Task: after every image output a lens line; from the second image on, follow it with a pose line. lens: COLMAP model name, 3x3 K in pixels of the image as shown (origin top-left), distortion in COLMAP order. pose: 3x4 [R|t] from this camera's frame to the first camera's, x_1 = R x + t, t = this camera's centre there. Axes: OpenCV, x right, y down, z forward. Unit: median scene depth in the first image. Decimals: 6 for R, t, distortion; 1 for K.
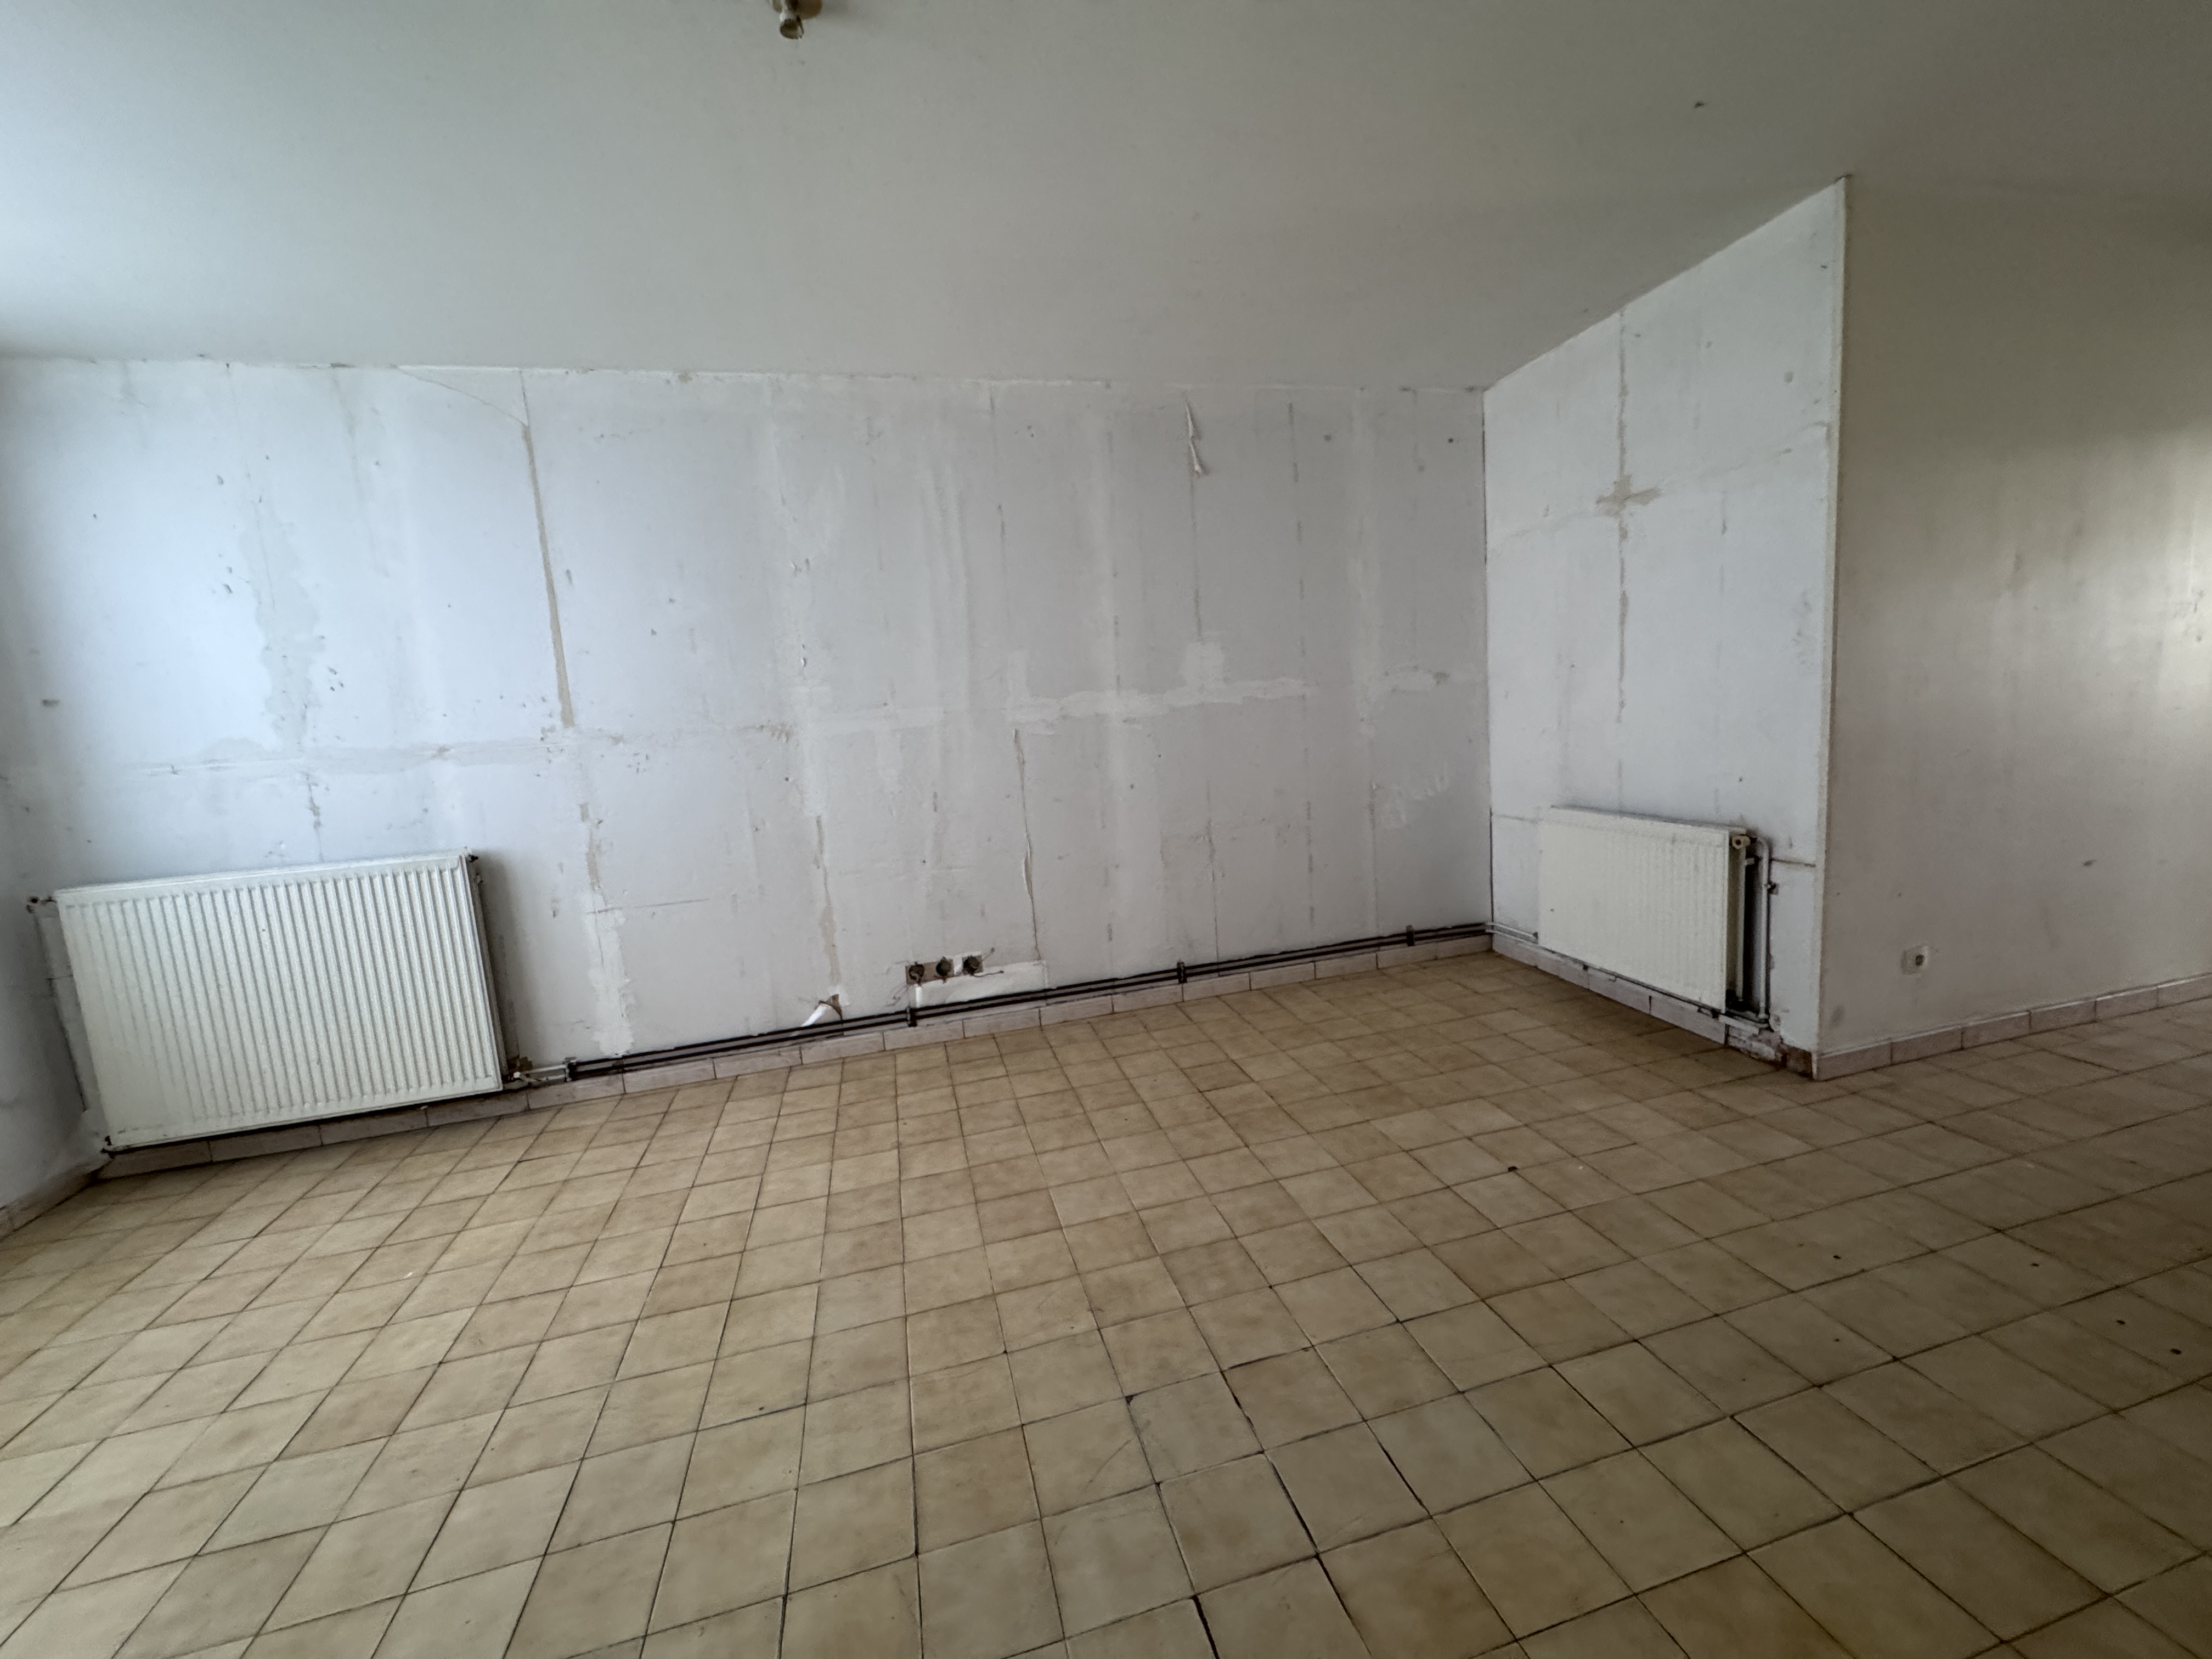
lens RADIAL K [[886.8, 0, 1111.3], [0, 886.8, 823.8], [0, 0, 1]] dist [-0.005309, -0.000352]
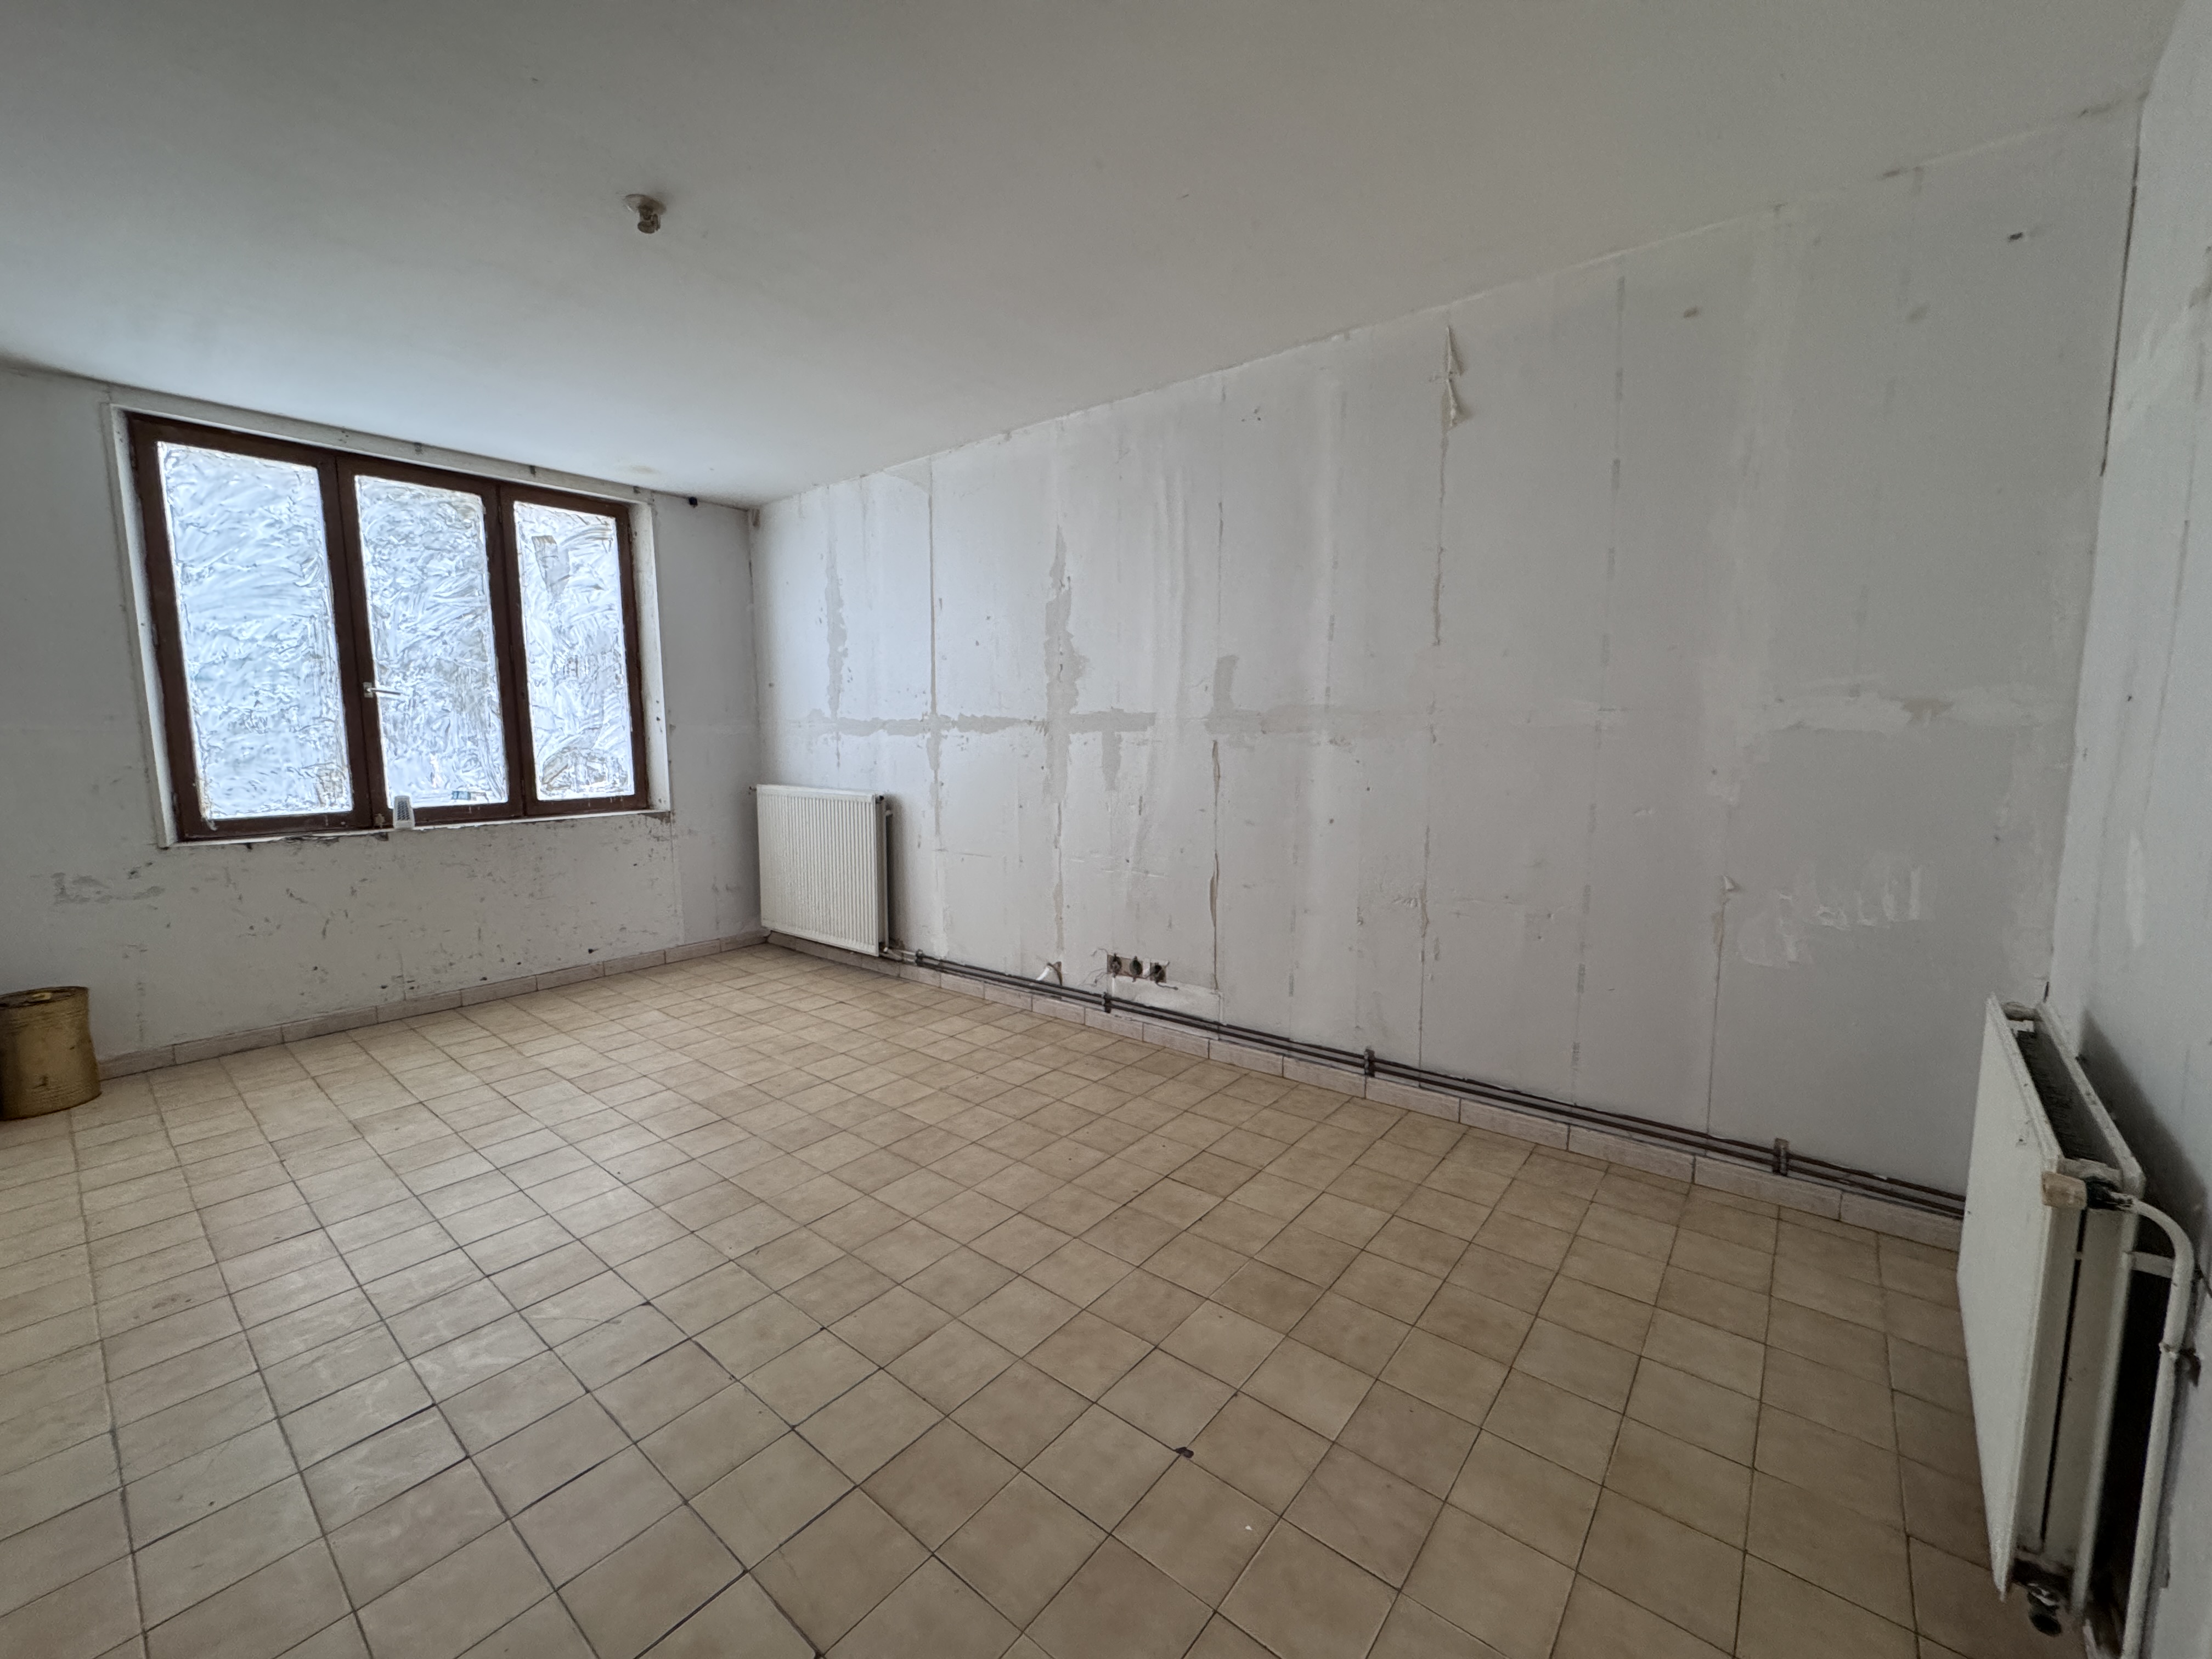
lens RADIAL K [[886.8, 0, 1113.9], [0, 886.8, 825.9], [0, 0, 1]] dist [-0.005309, -0.000352]
pose [[0.589960, 0.154854, -0.792444, 0.634809], [-0.143656, 0.985909, 0.085710, -0.089977], [0.794550, 0.063273, 0.603893, 0.381574]]
